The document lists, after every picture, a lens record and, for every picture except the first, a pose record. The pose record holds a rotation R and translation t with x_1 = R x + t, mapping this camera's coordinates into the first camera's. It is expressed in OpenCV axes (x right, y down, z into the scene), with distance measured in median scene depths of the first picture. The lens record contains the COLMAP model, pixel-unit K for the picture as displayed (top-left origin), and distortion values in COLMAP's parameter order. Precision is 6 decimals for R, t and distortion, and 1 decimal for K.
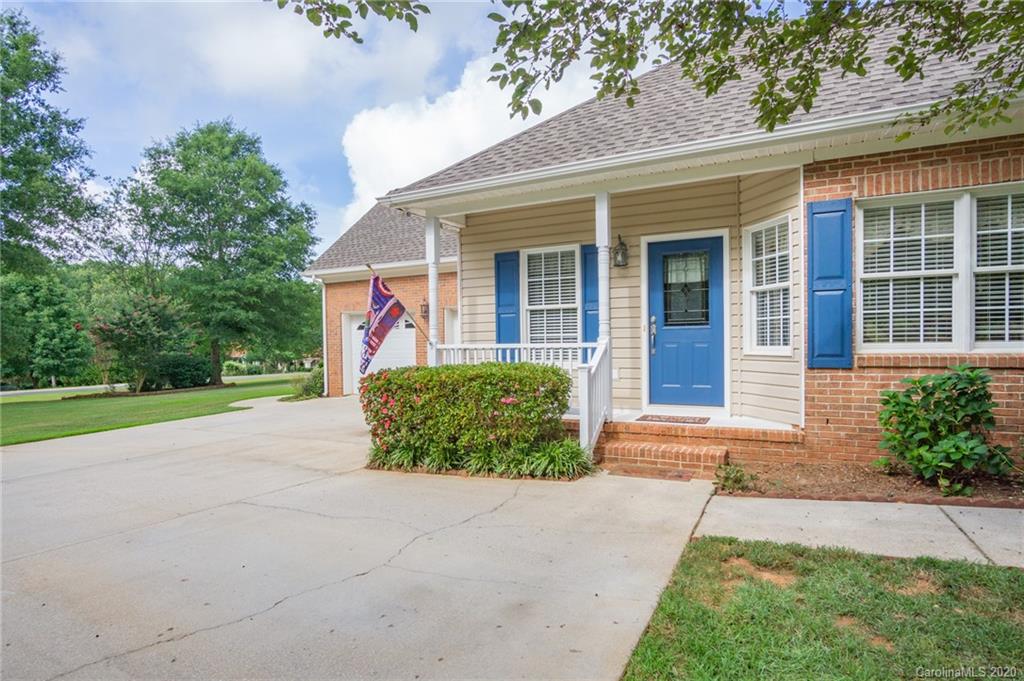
lens RADIAL K [[546.3, 0, 510.5], [0, 546.3, 344.1], [0, 0, 1]] dist [-0.017919, 0.001933]
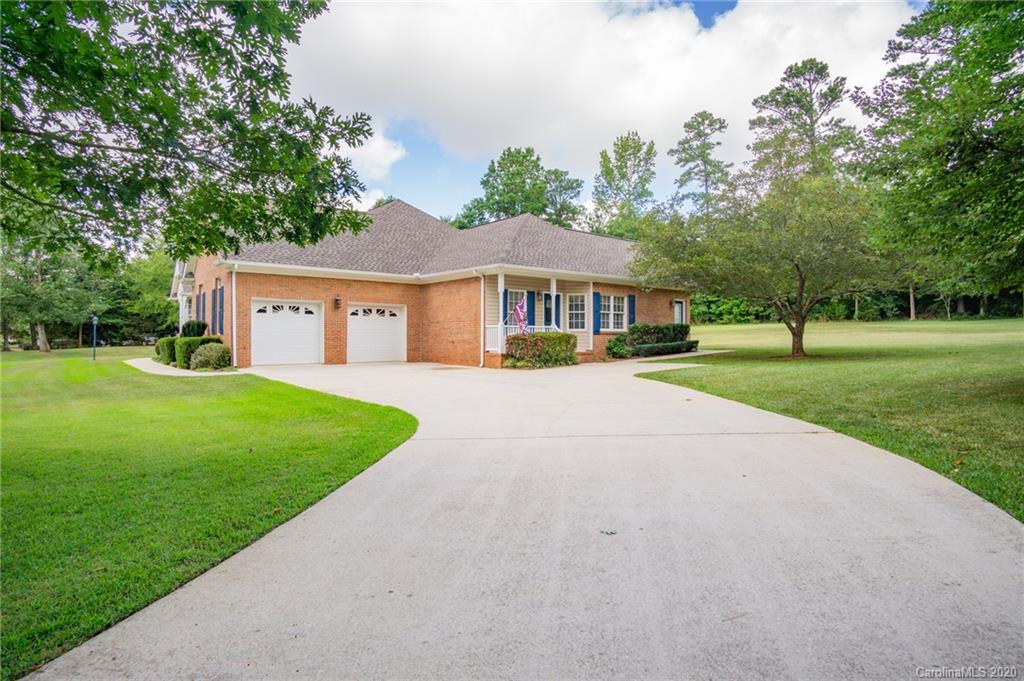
lens RADIAL K [[546.3, 0, 512.6], [0, 546.3, 343.4], [0, 0, 1]] dist [-0.017919, 0.001933]
pose [[0.378800, 0.002818, 0.925474, -2.799616], [-0.003270, 0.999993, -0.001707, 0.098913], [-0.925473, -0.002380, 0.378806, 0.051247]]
